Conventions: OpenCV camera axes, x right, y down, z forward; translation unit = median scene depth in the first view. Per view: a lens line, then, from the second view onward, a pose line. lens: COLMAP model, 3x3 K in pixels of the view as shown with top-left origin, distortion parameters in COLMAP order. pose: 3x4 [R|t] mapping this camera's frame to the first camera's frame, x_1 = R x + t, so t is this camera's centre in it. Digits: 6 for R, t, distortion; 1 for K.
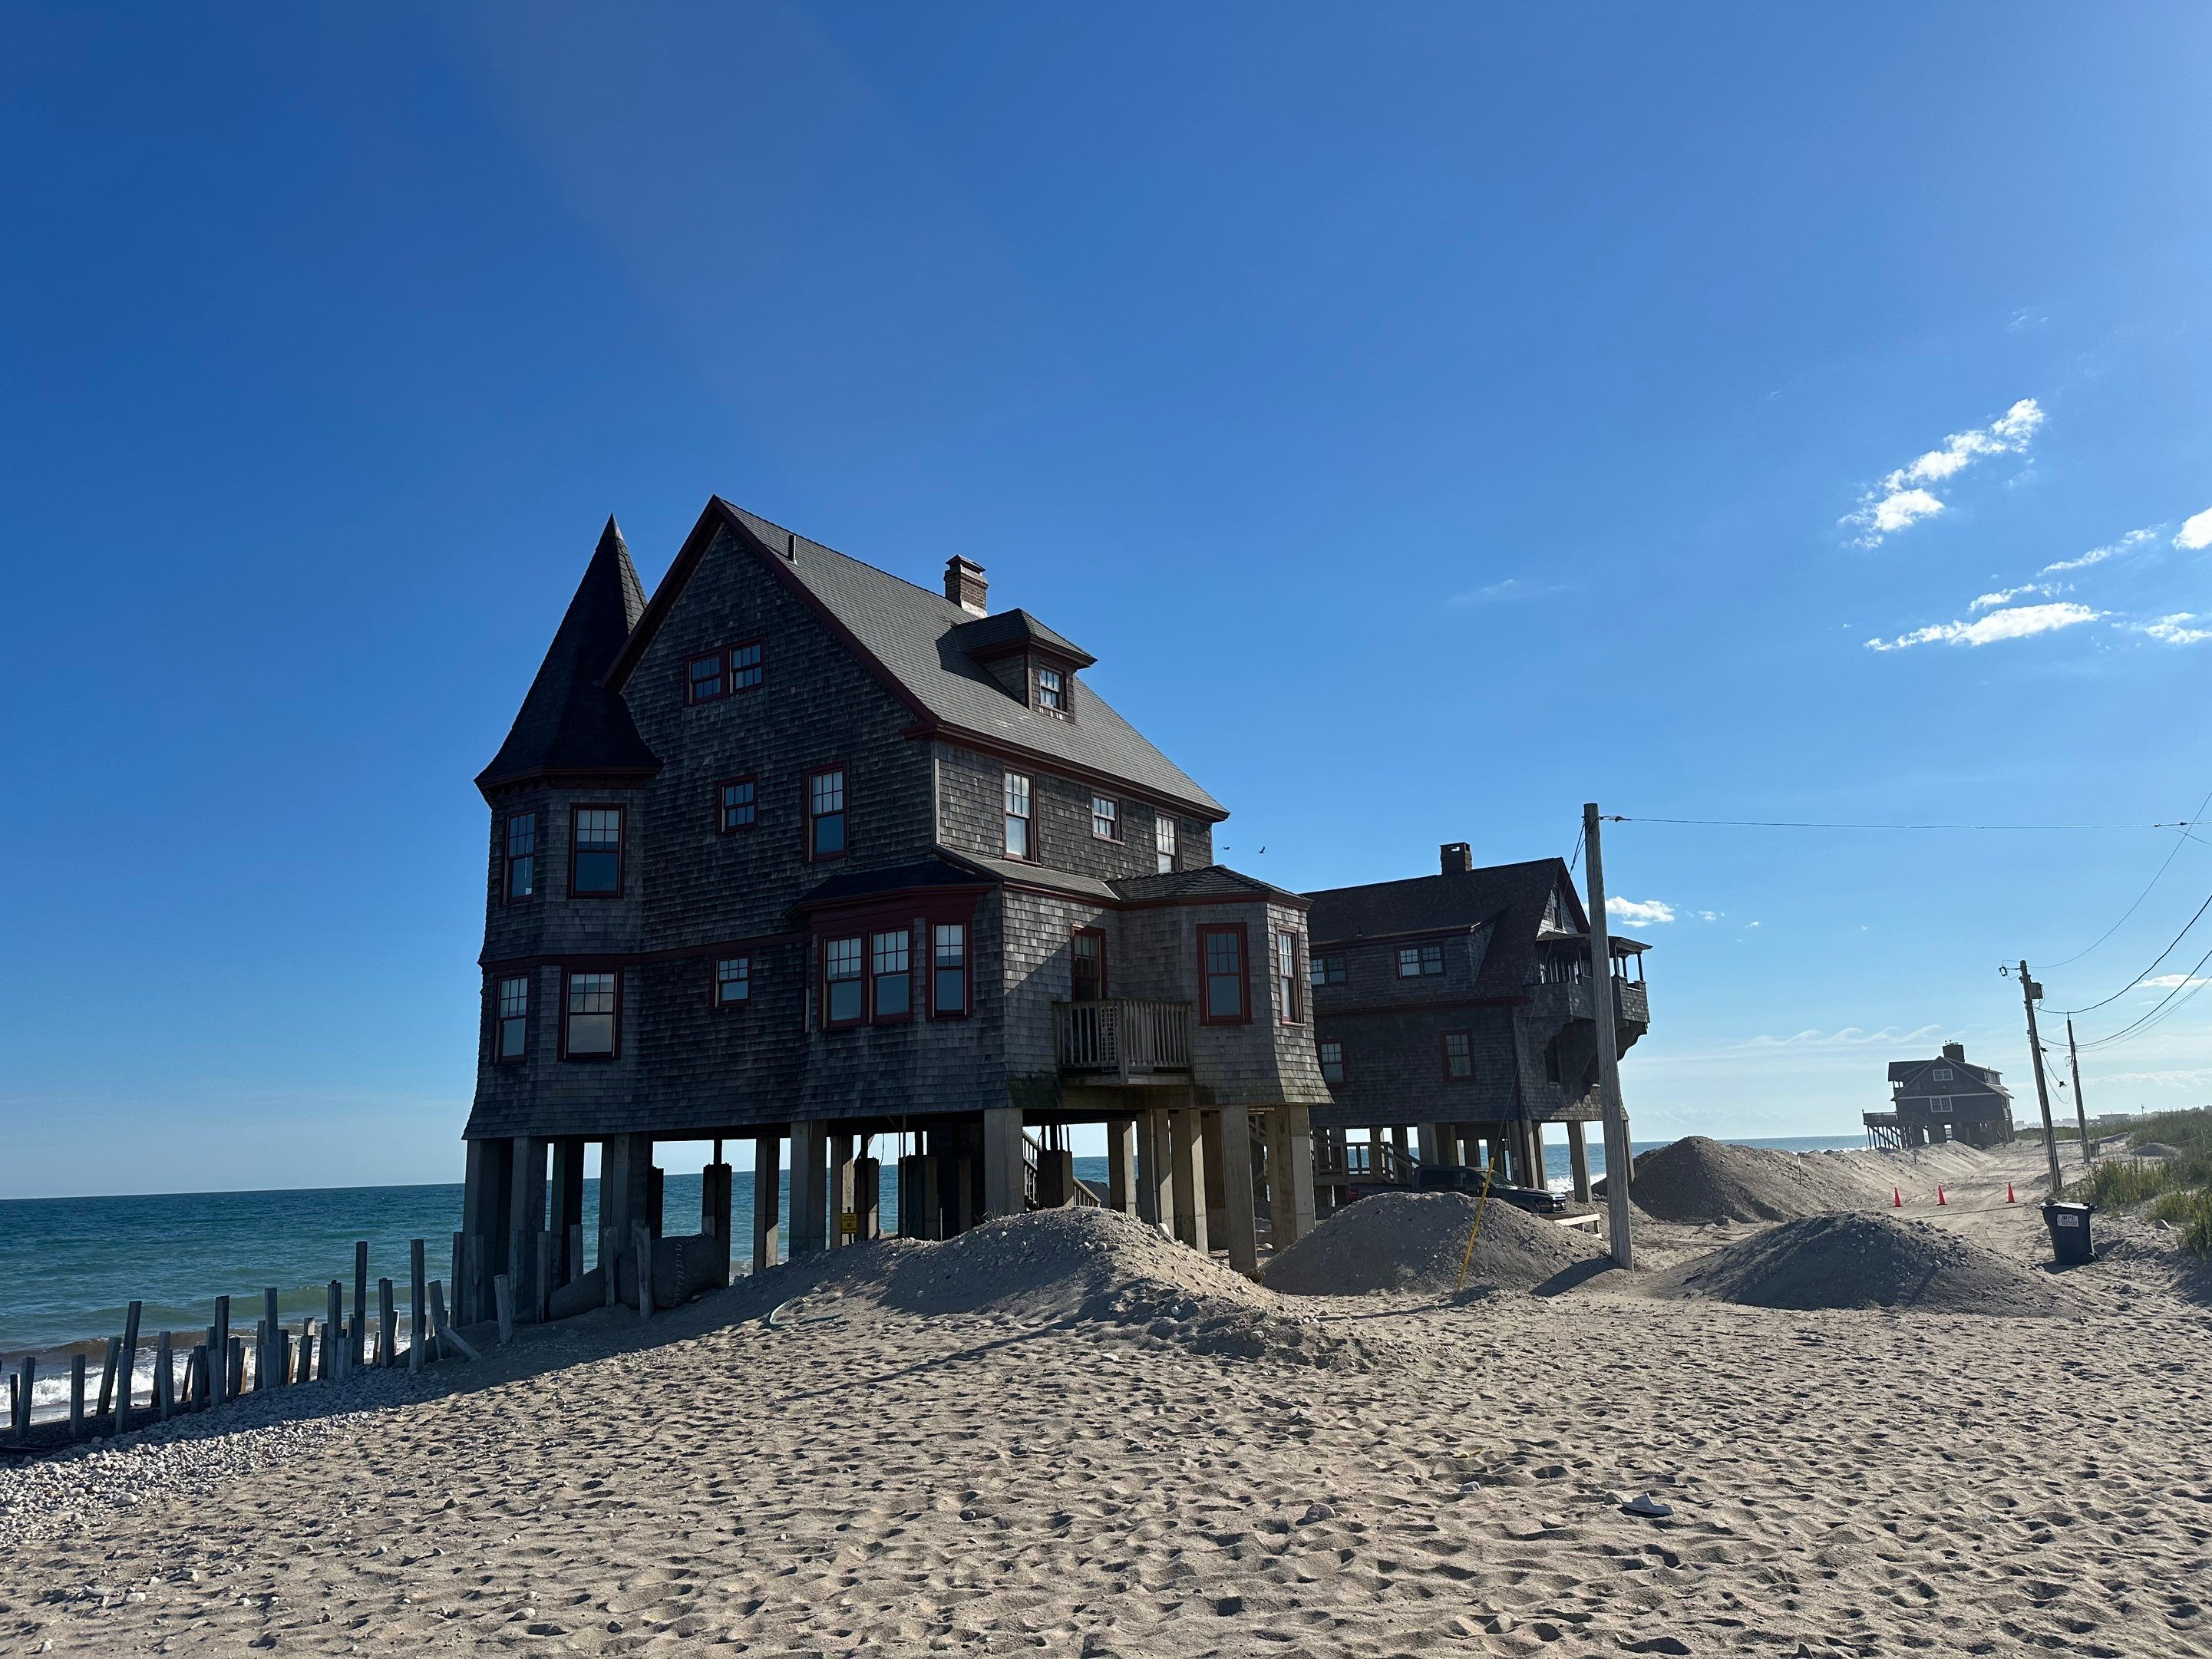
lens RADIAL K [[1626.2, 0, 1133.8], [0, 1626.2, 822.7], [0, 0, 1]] dist [0.007019, 0.033823]
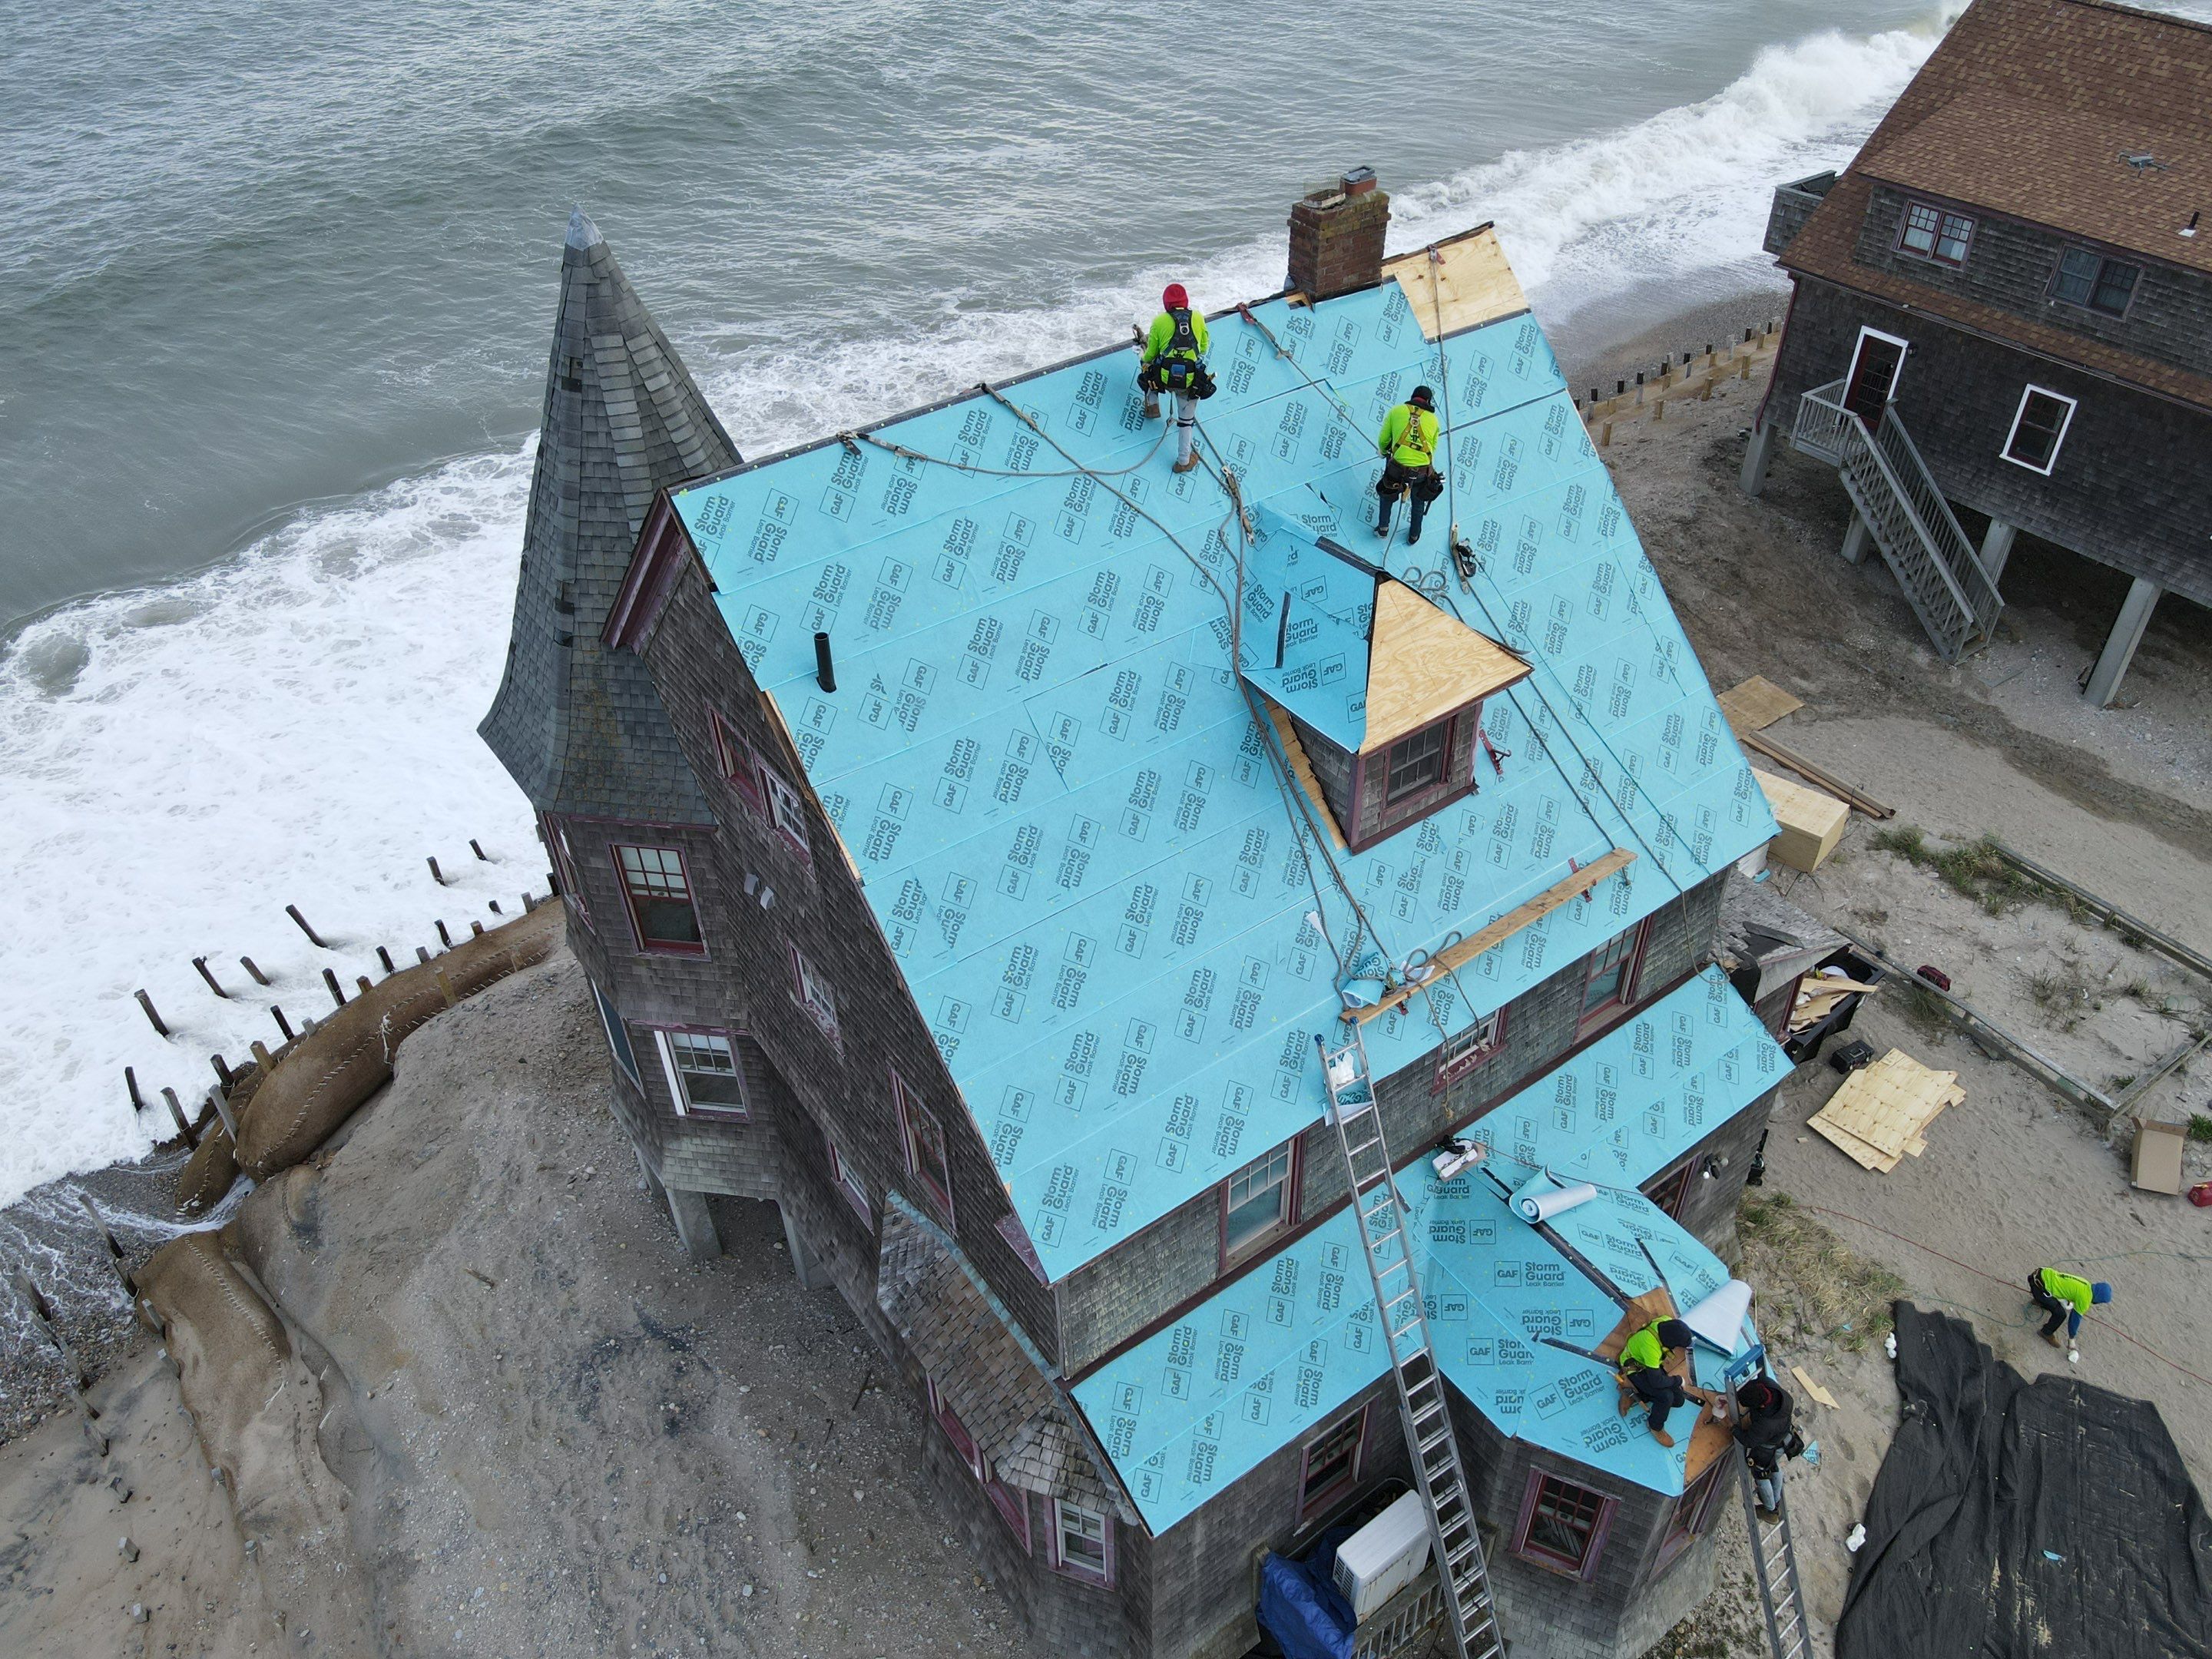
lens RADIAL K [[1626.3, 0, 1133.8], [0, 1626.3, 822.7], [0, 0, 1]] dist [0.007019, 0.033823]
pose [[0.931256, 0.245267, -0.269456, 0.005634], [0.059951, 0.626300, 0.777274, -0.481561], [0.359400, -0.739995, 0.568541, 0.725785]]
